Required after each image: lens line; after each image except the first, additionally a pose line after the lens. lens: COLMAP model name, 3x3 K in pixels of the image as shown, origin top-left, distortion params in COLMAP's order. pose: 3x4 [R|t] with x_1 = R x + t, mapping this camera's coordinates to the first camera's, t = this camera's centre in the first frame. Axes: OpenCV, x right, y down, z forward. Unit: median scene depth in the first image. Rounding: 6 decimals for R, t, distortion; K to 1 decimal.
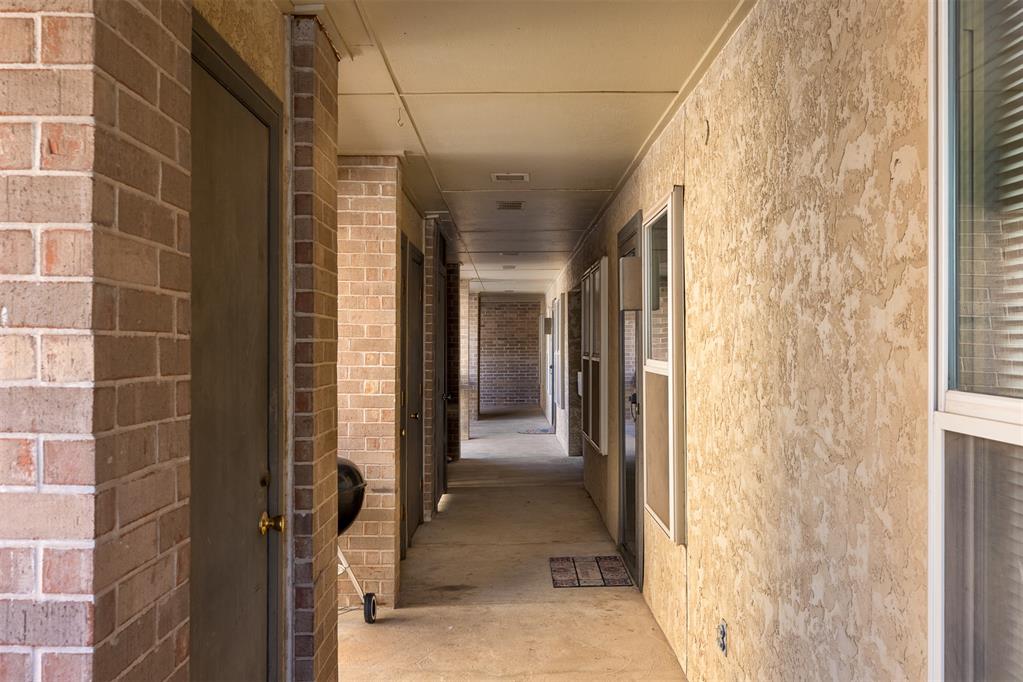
lens RADIAL K [[912.5, 0, 511.9], [0, 912.5, 341.3], [0, 0, 1]] dist [0.000090, 0.000027]
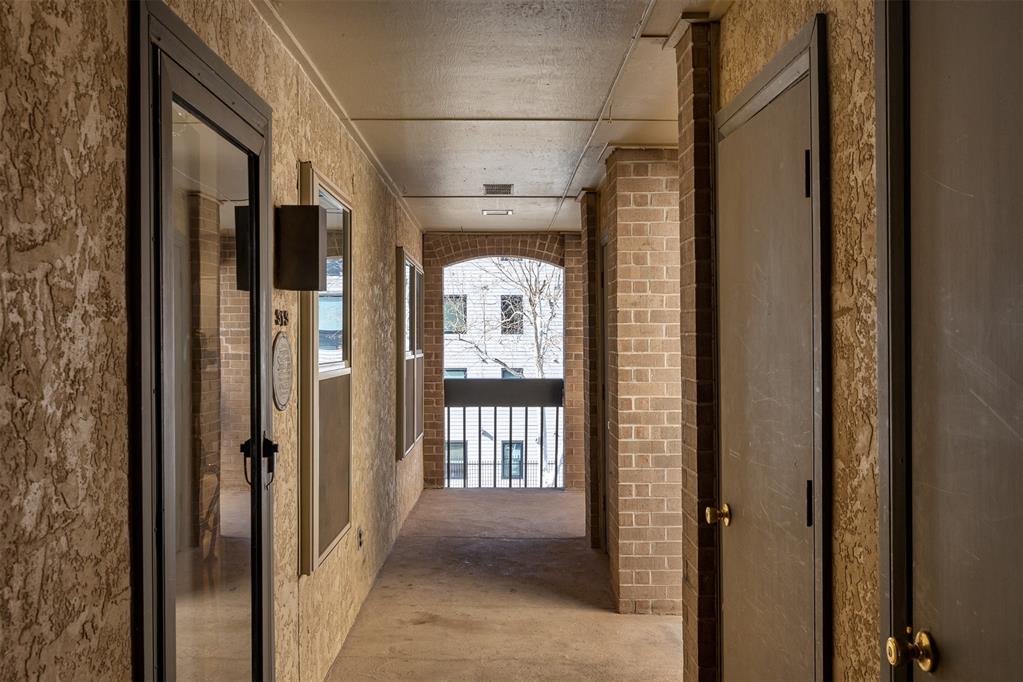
lens RADIAL K [[912.5, 0, 511.4], [0, 912.5, 340.7], [0, 0, 1]] dist [0.000090, 0.000027]
pose [[-0.999976, 0.006212, 0.003194, -0.017136], [0.006194, 0.999964, -0.005777, 0.006100], [-0.003230, -0.005757, -0.999978, 2.038240]]
